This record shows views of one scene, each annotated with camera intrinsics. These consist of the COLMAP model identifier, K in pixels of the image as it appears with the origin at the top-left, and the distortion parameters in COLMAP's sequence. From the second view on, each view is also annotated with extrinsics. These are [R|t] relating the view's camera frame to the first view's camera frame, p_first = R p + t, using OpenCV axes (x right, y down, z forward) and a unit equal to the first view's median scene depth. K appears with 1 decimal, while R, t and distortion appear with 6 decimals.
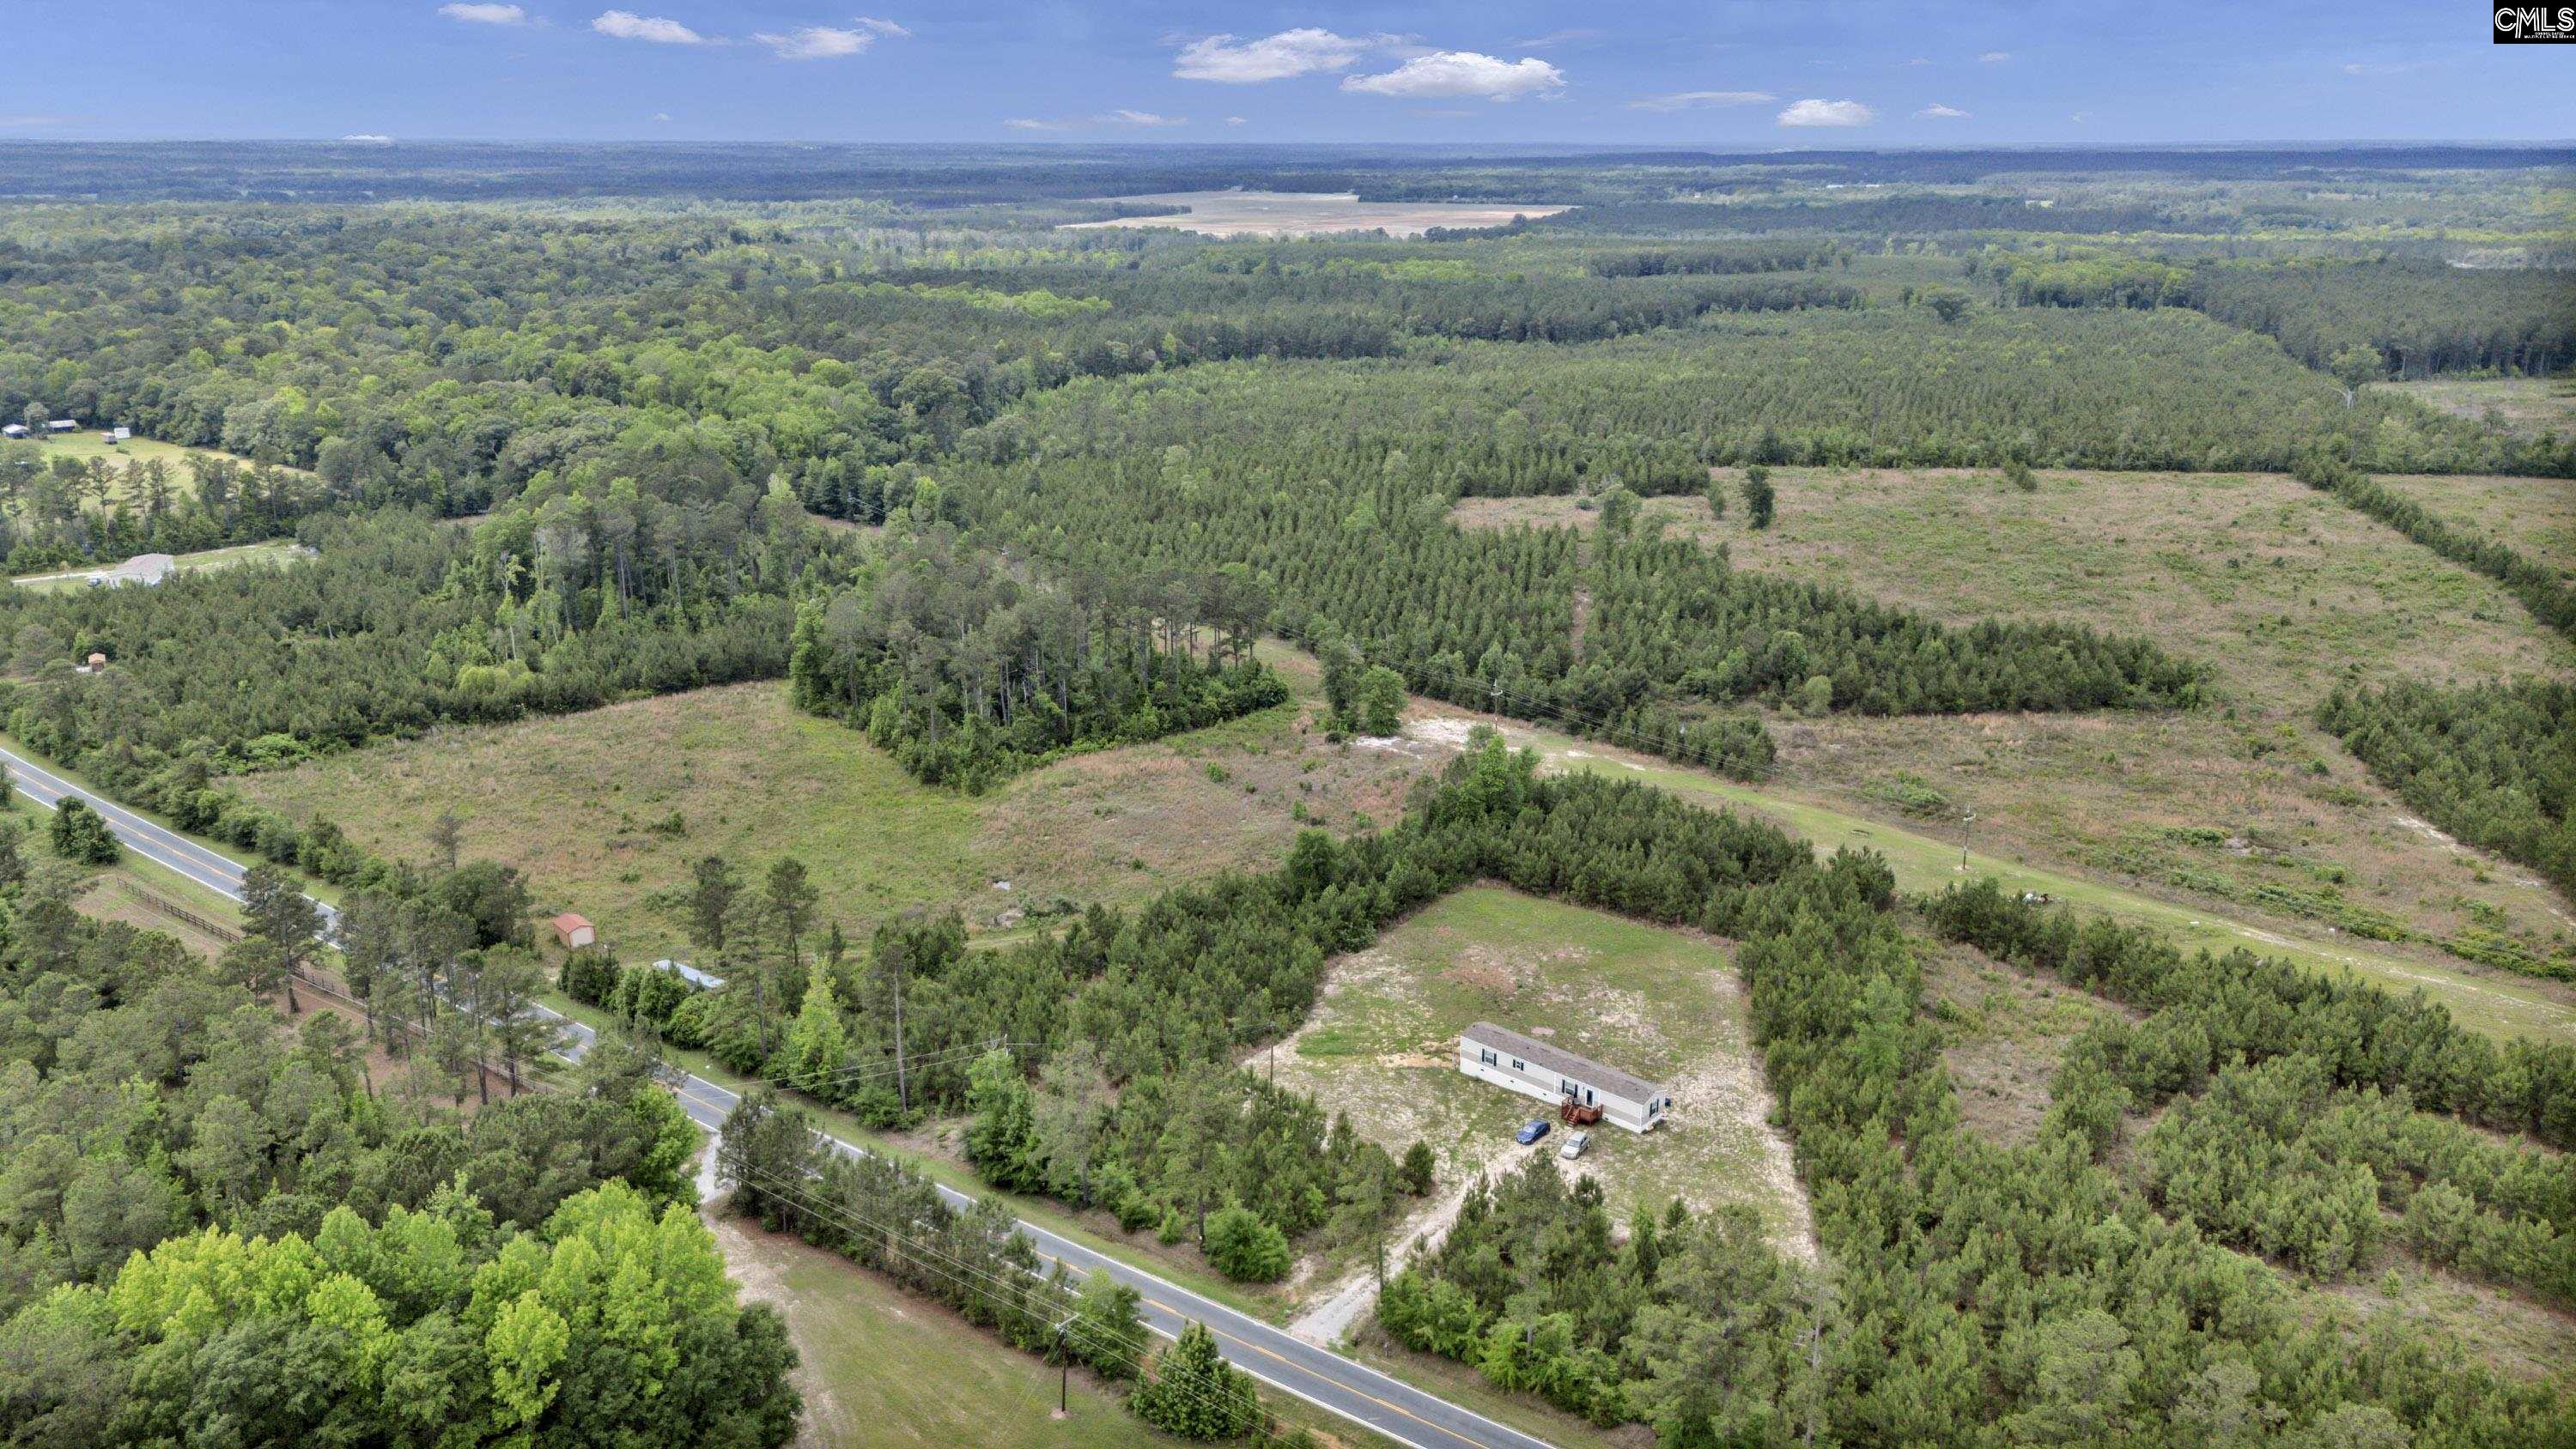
lens RADIAL K [[1914.4, 0, 1285.8], [0, 1914.4, 710.3], [0, 0, 1]] dist [0.070516, -0.068964]
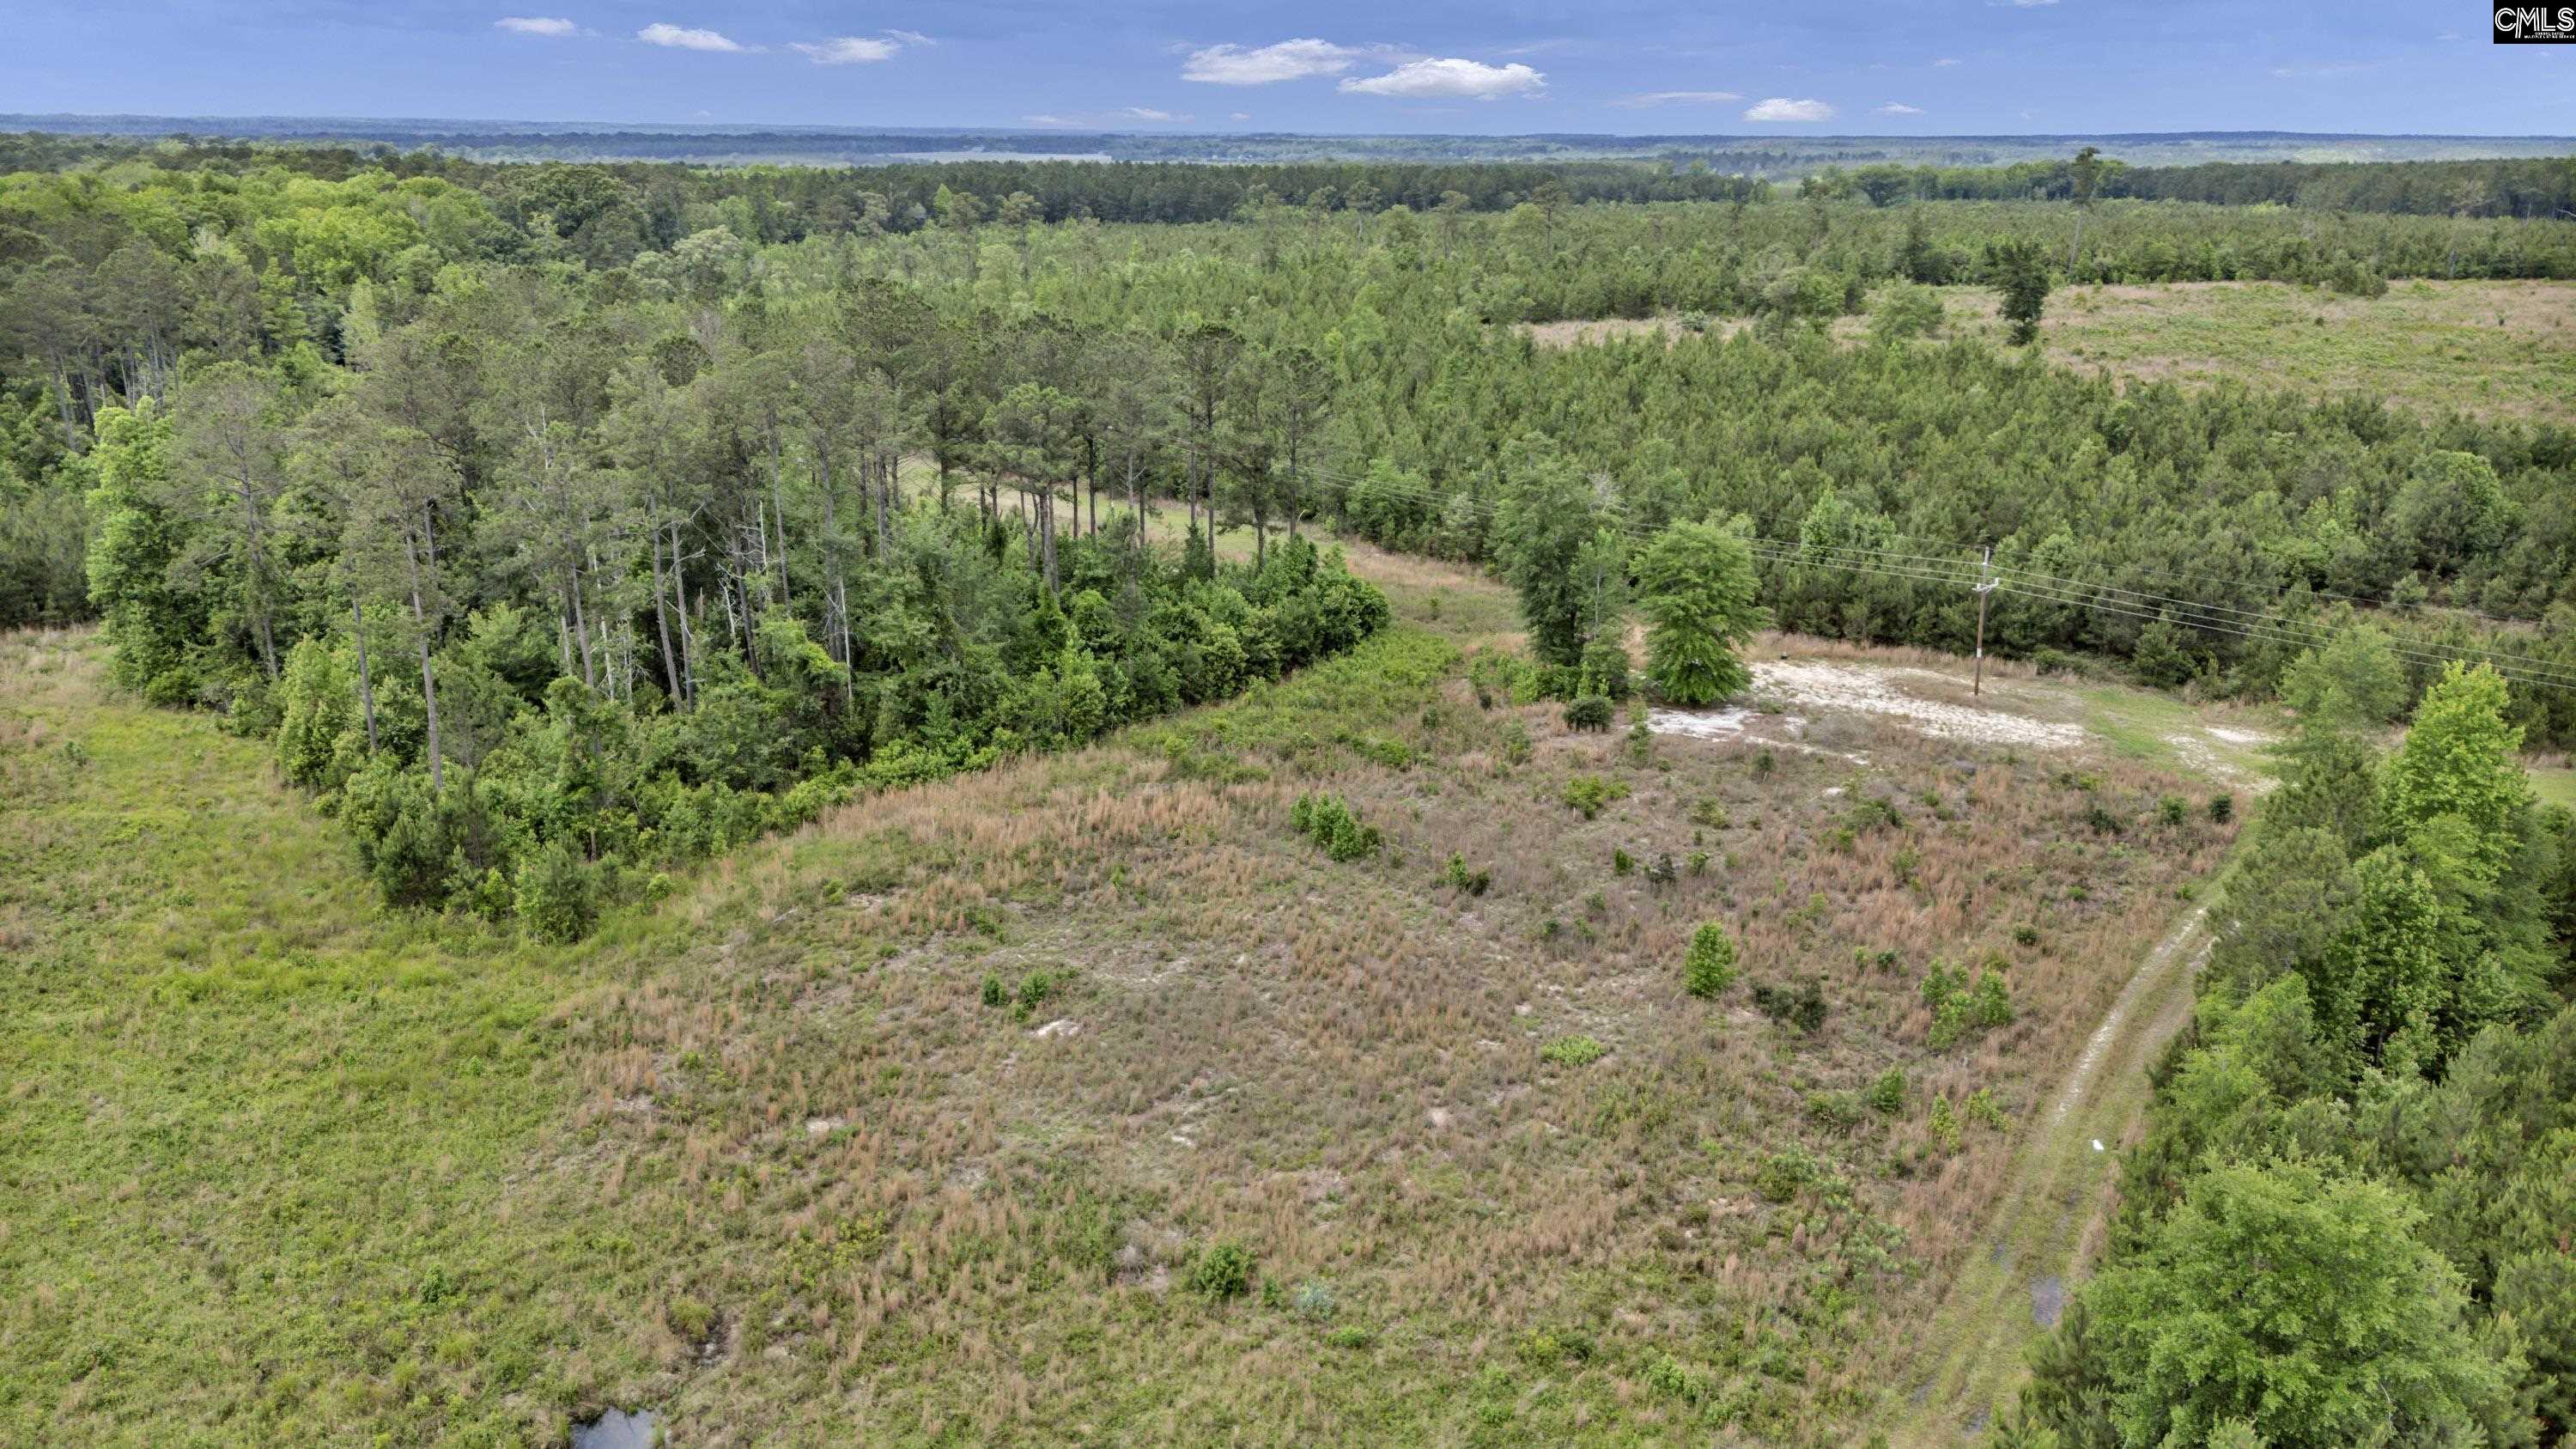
lens RADIAL K [[1915.0, 0, 1289.9], [0, 1915.0, 718.2], [0, 0, 1]] dist [0.070516, -0.068964]
pose [[0.990851, -0.033123, 0.130834, -0.072522], [0.032216, 0.999440, 0.009042, 0.008587], [-0.131061, -0.004744, 0.991363, 0.567813]]
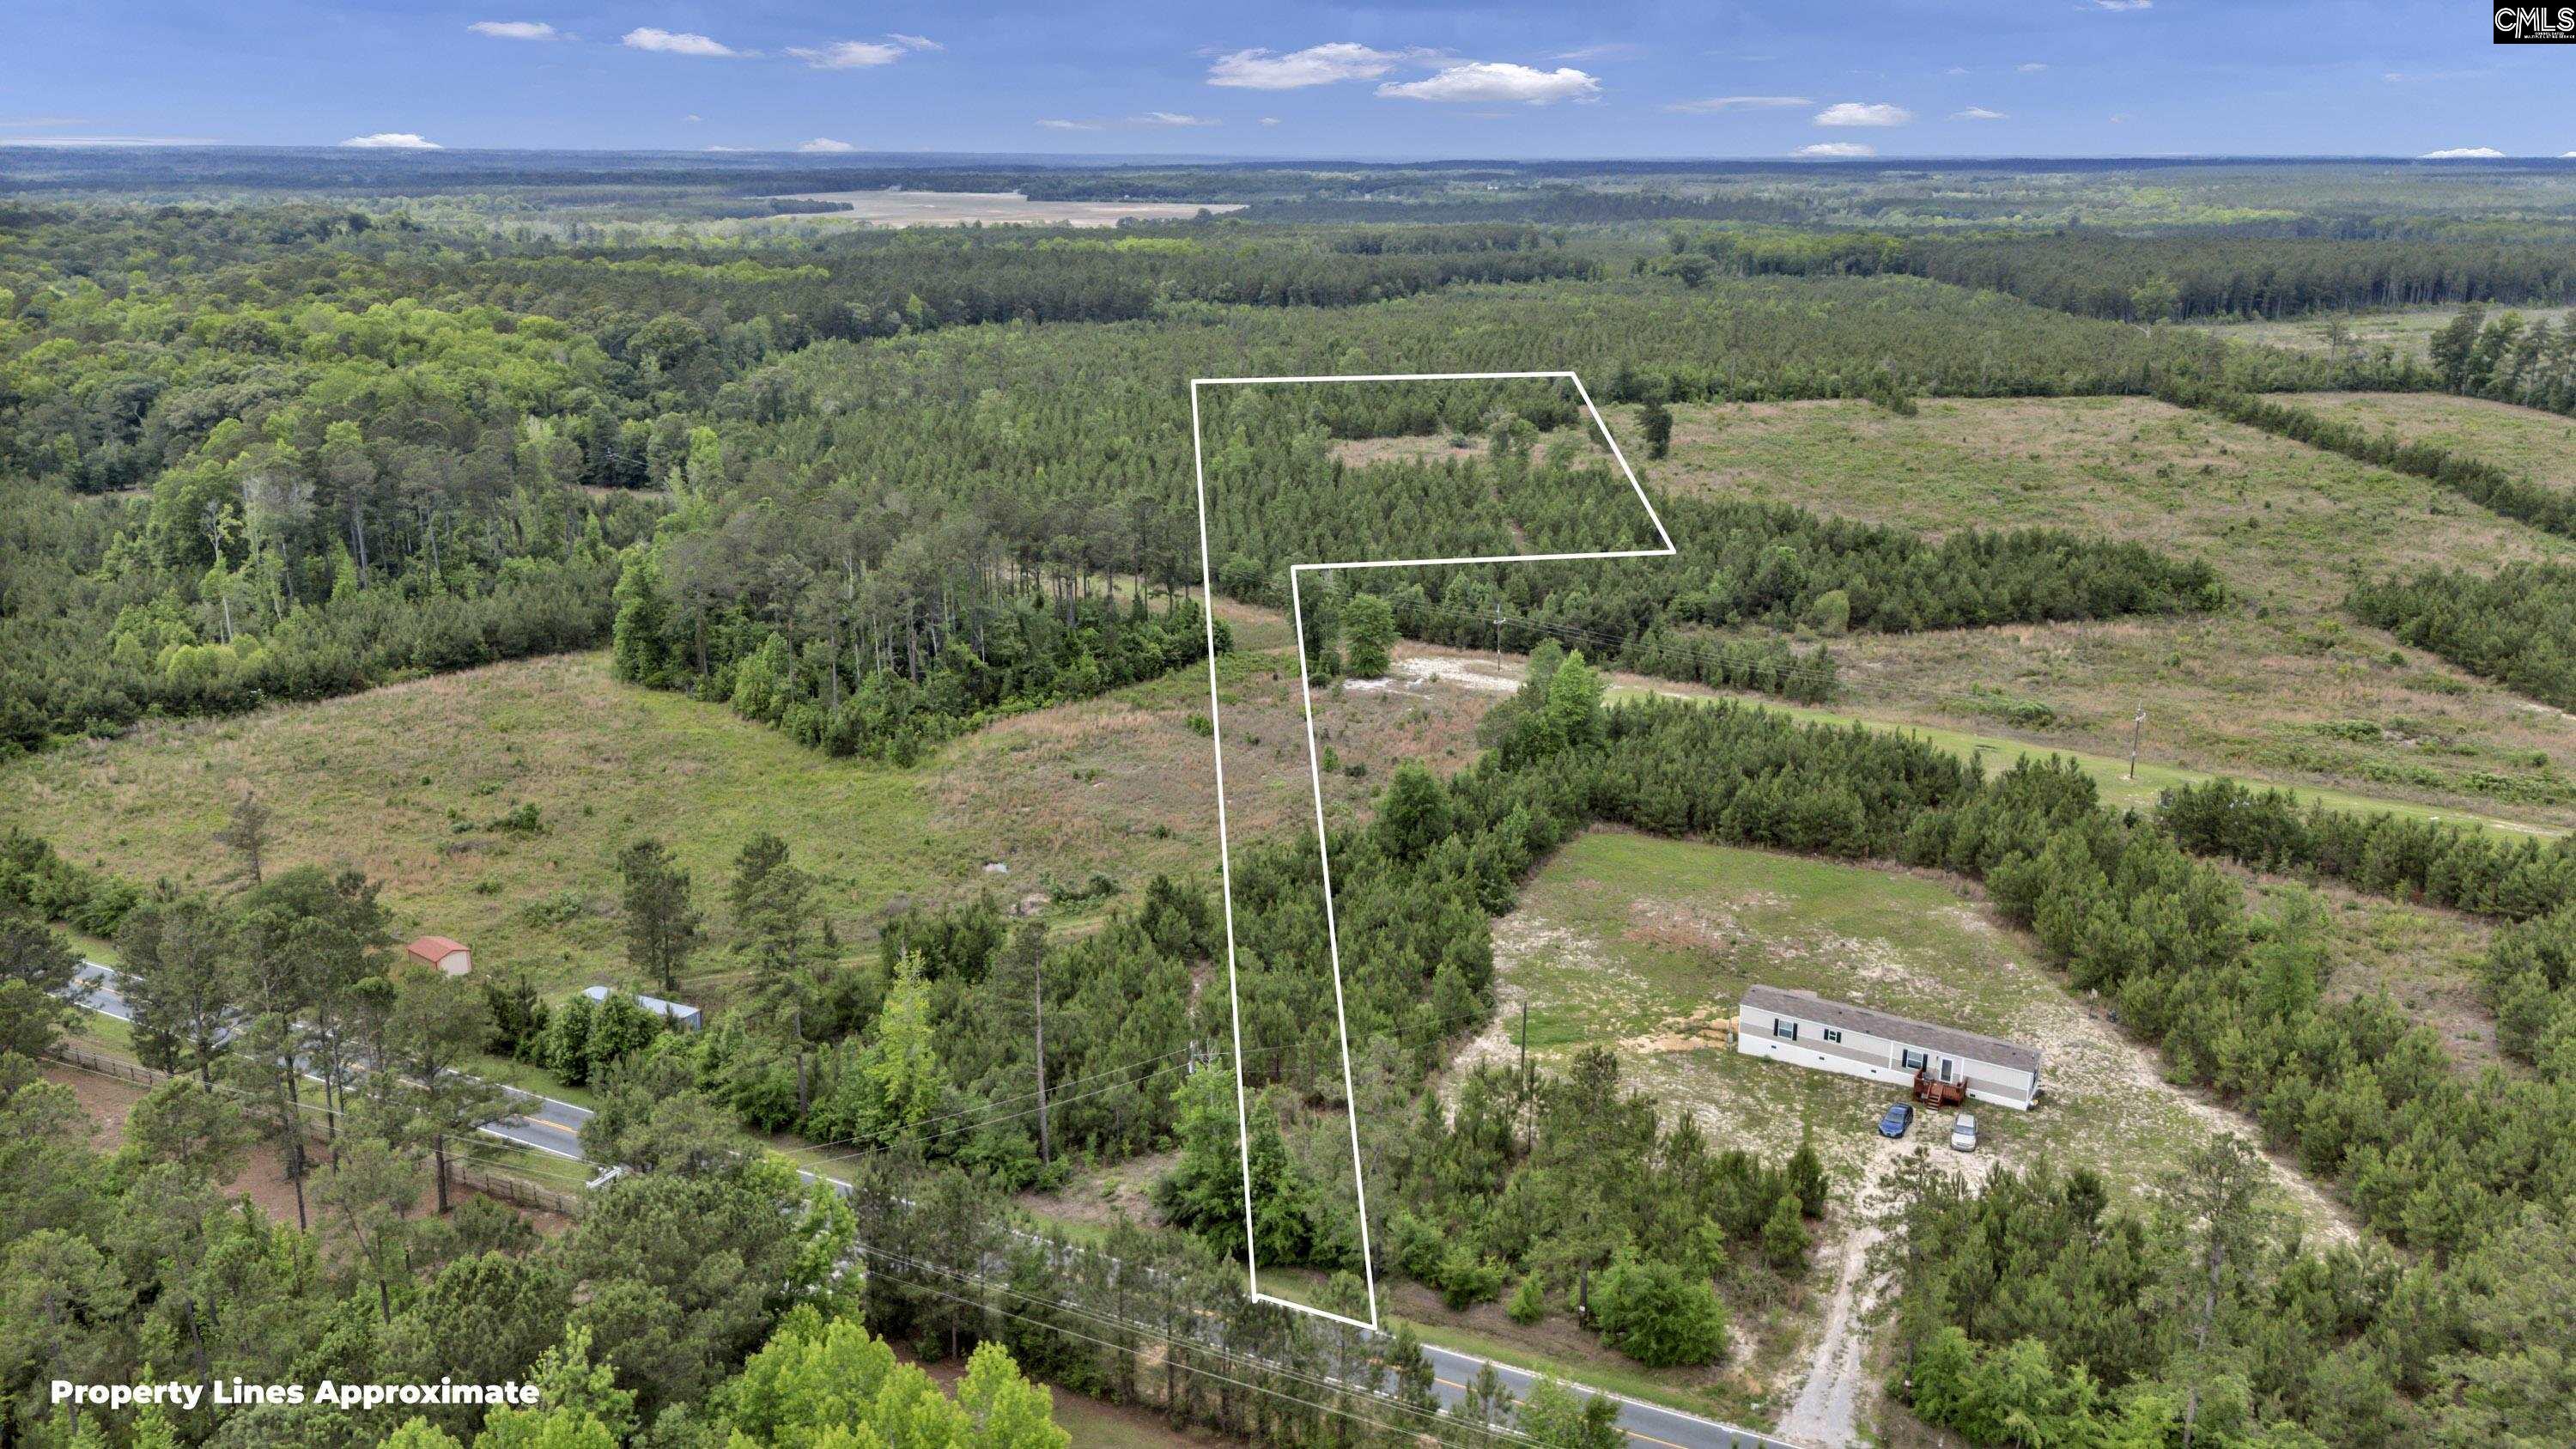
lens RADIAL K [[1915.0, 0, 1288.0], [0, 1915.0, 759.3], [0, 0, 1]] dist [0.070516, -0.068964]
pose [[0.984110, -0.051649, 0.169884, -0.117373], [0.048793, 0.998589, 0.020946, 0.026916], [-0.170726, -0.012324, 0.985241, 0.157117]]
